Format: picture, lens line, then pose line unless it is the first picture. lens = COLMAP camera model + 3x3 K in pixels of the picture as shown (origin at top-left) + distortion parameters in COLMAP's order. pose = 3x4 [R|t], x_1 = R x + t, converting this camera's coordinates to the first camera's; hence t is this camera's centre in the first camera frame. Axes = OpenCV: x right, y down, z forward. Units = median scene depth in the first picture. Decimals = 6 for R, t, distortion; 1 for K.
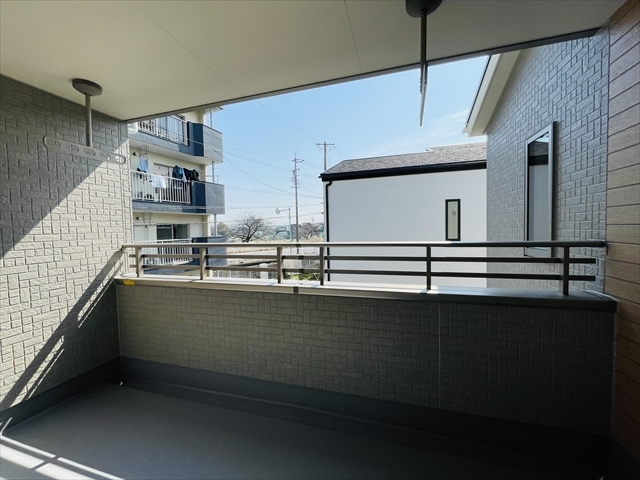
lens RADIAL K [[258.7, 0, 320.8], [0, 258.7, 238.8], [0, 0, 1]] dist [-0.000819, -0.000251]
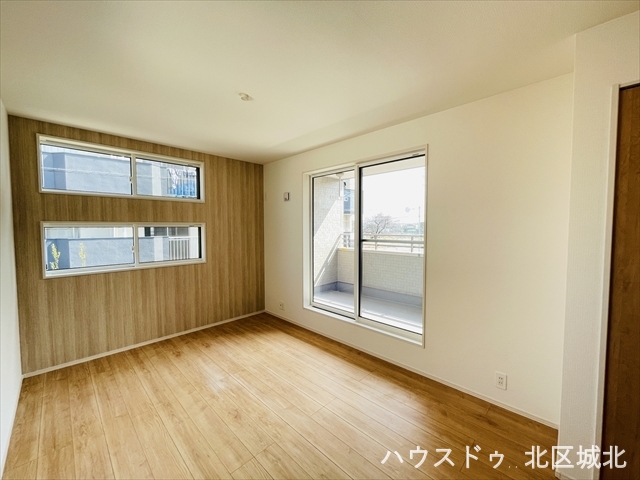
lens RADIAL K [[258.7, 0, 322.9], [0, 258.7, 239.9], [0, 0, 1]] dist [-0.000819, -0.000251]
pose [[0.888793, 0.044315, -0.456161, 0.030730], [-0.037789, 0.999011, 0.023422, 0.005294], [0.456748, -0.003579, 0.889589, -0.223881]]
